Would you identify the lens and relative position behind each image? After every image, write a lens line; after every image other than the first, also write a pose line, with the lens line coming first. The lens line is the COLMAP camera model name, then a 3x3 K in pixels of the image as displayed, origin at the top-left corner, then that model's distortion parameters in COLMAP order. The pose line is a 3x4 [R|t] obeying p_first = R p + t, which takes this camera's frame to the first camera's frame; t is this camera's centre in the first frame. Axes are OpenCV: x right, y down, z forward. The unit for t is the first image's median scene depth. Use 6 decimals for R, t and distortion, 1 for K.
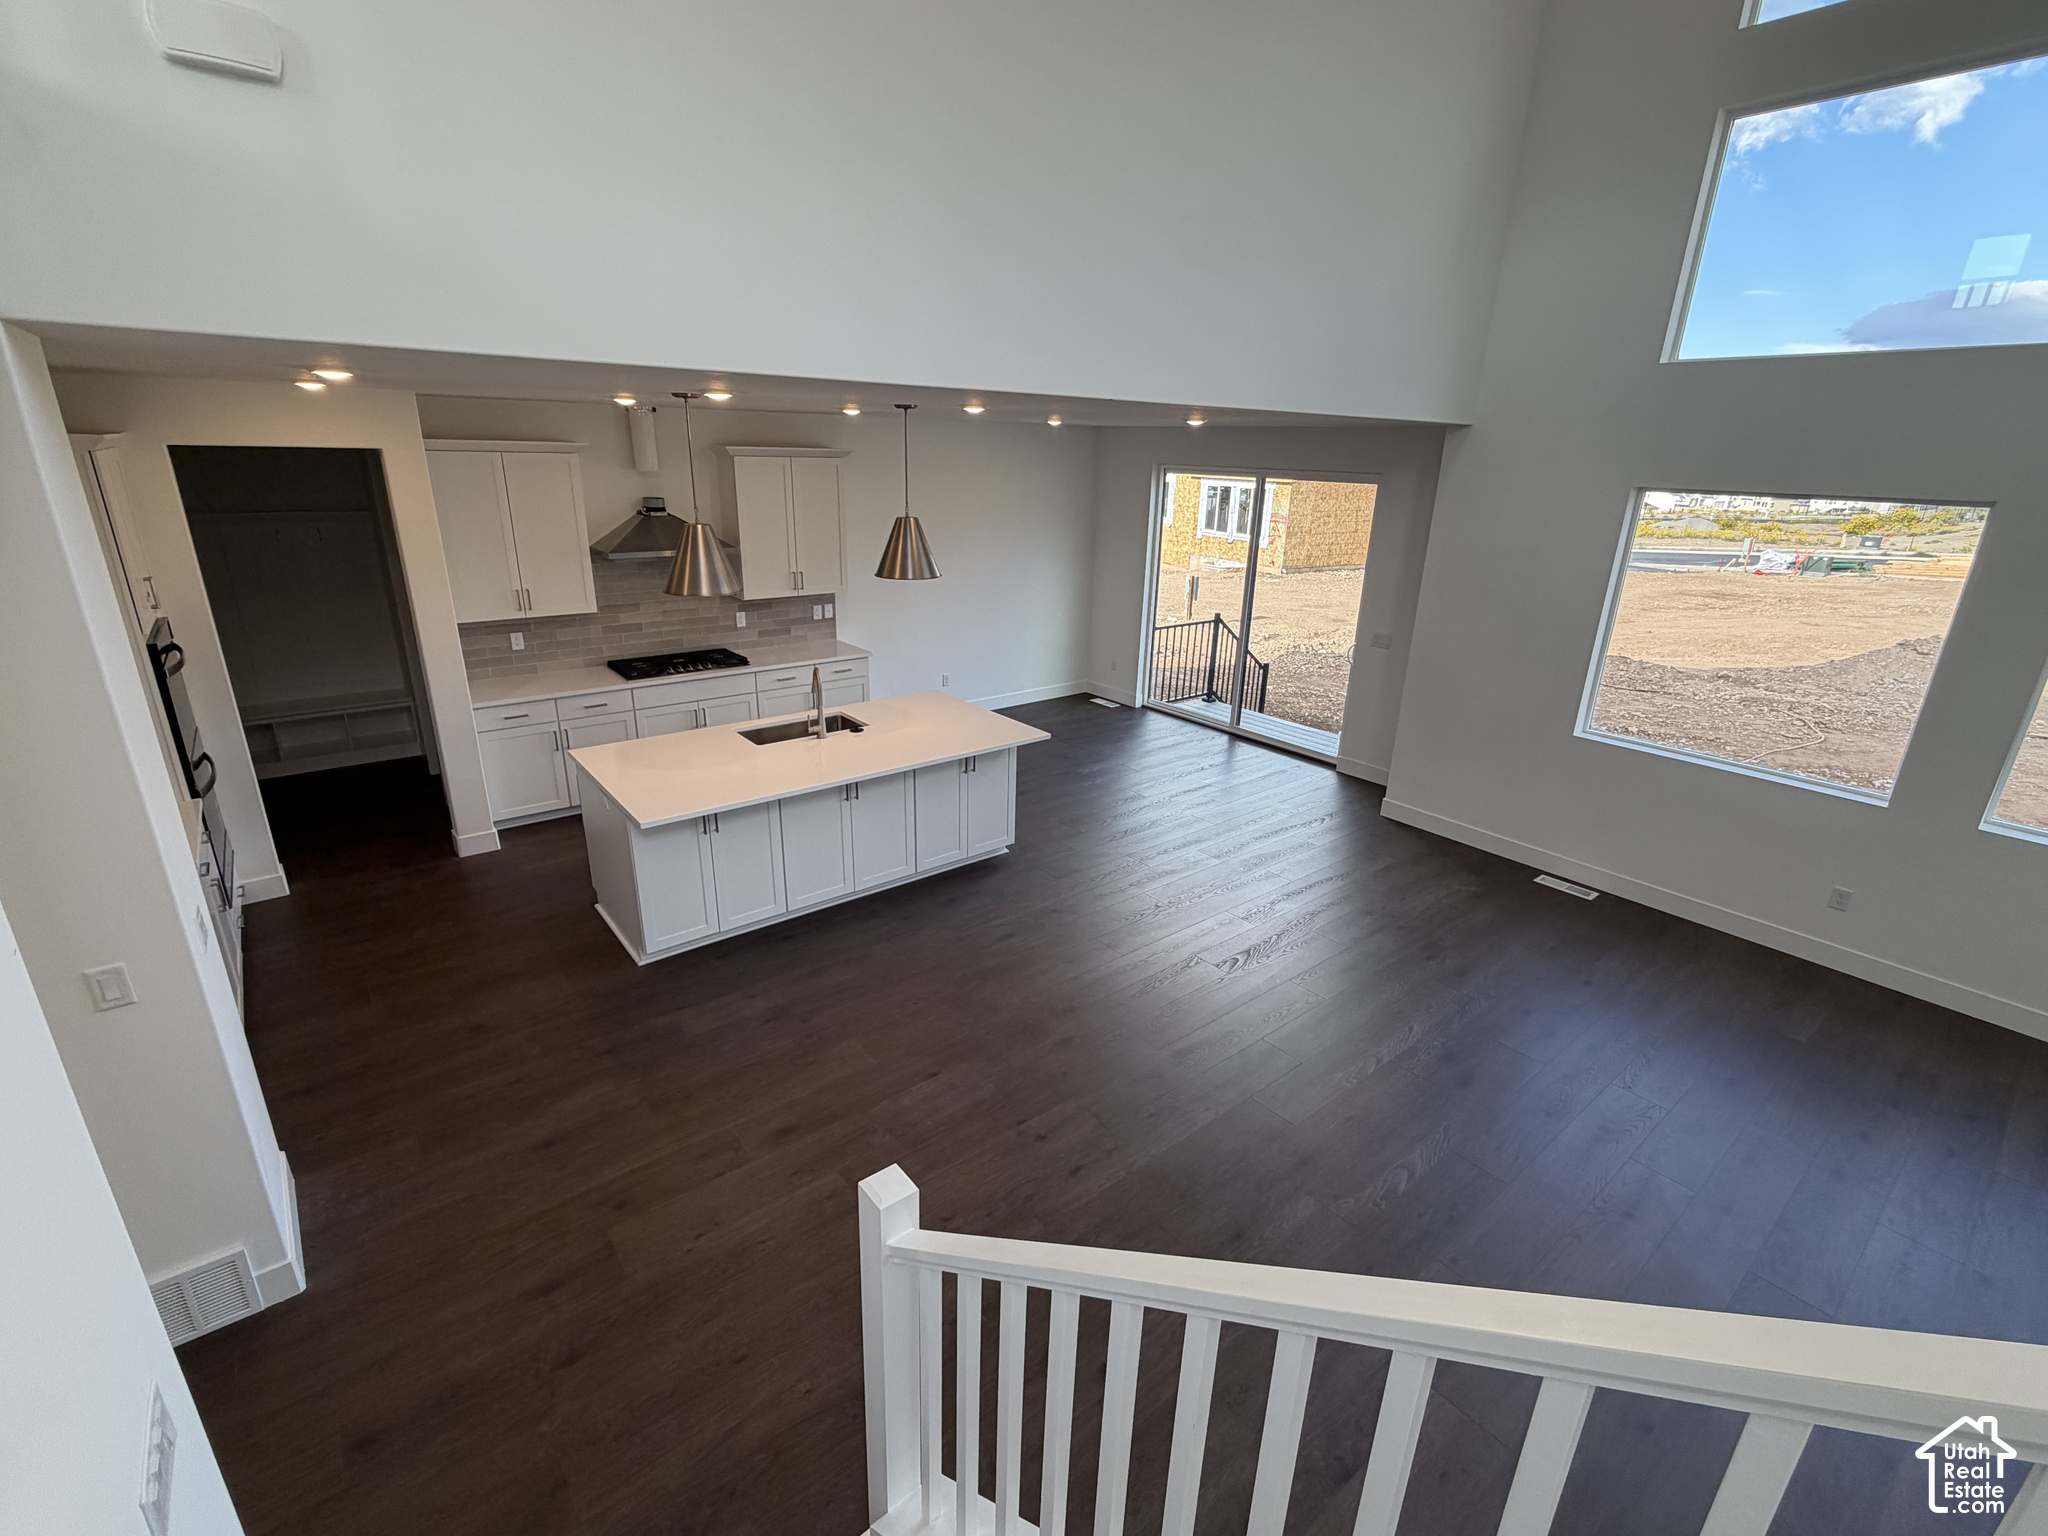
lens RADIAL K [[901.8, 0, 1018.7], [0, 901.8, 764.2], [0, 0, 1]] dist [0.000490, 0.000016]
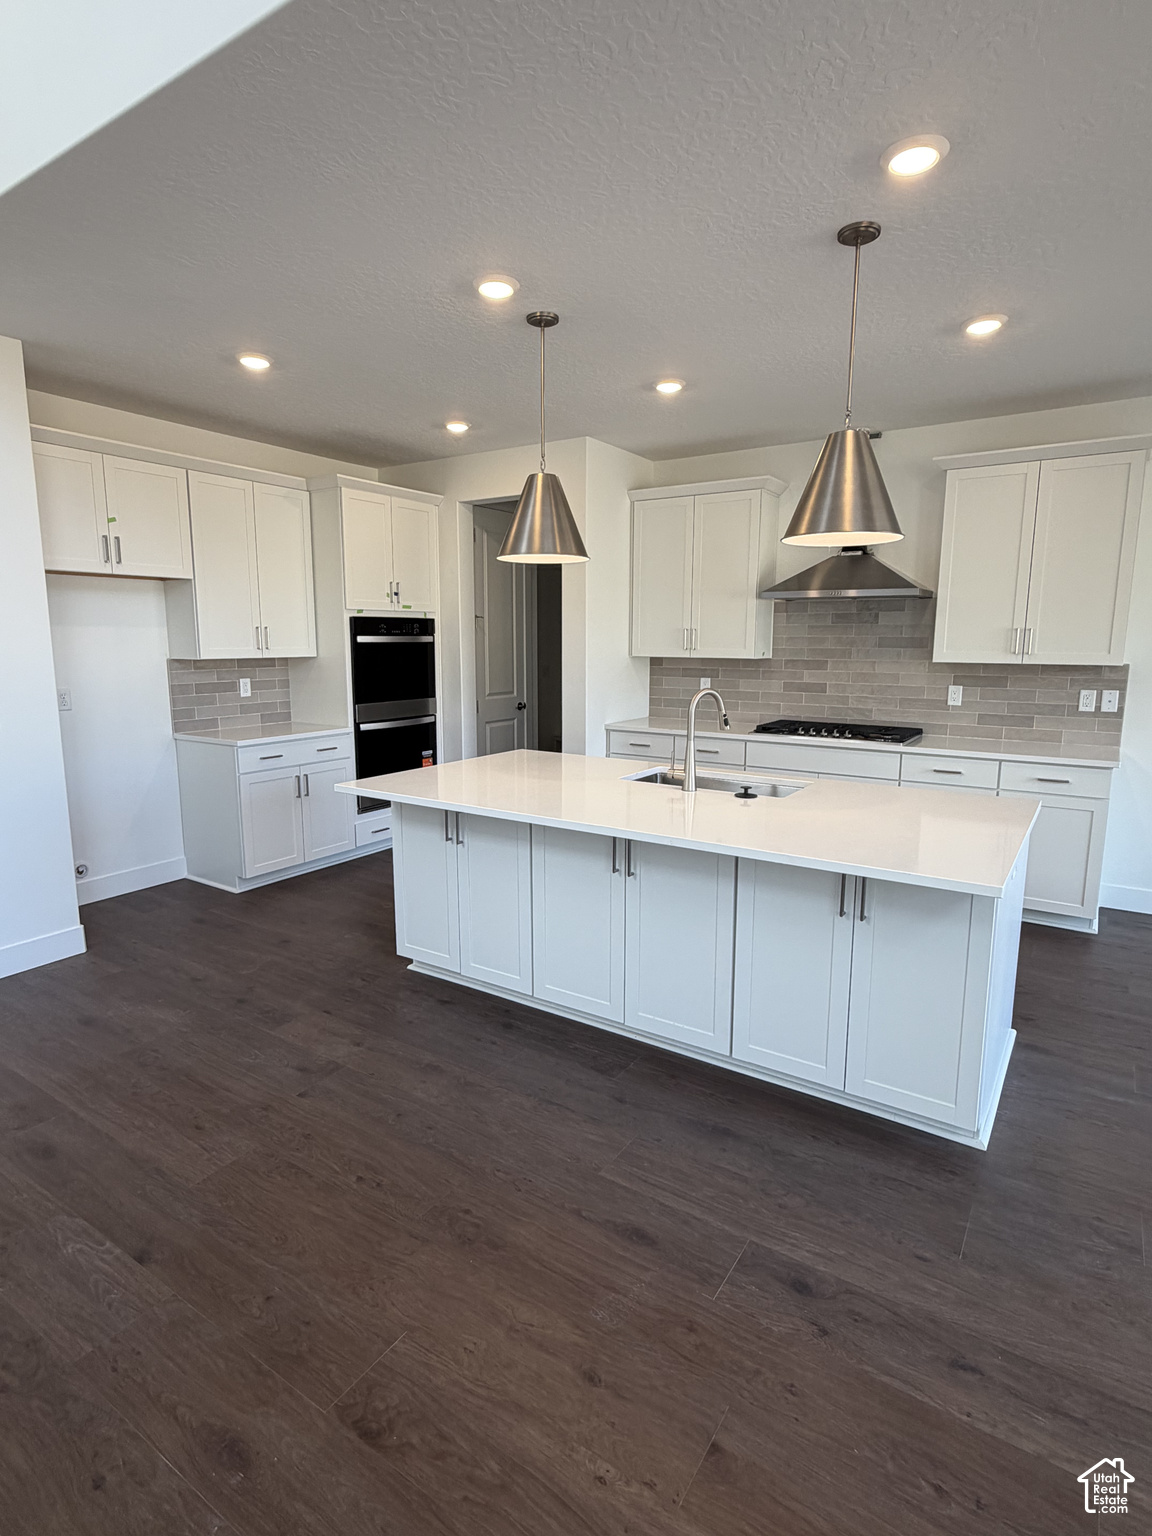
lens RADIAL K [[799.8, 0, 575.4], [0, 799.8, 767.3], [0, 0, 1]] dist [0.004391, 0.000736]
pose [[0.314084, 0.130388, -0.940399, 0.284013], [-0.310098, 0.950287, 0.028189, -0.033000], [0.897324, 0.282762, 0.338903, 0.654968]]
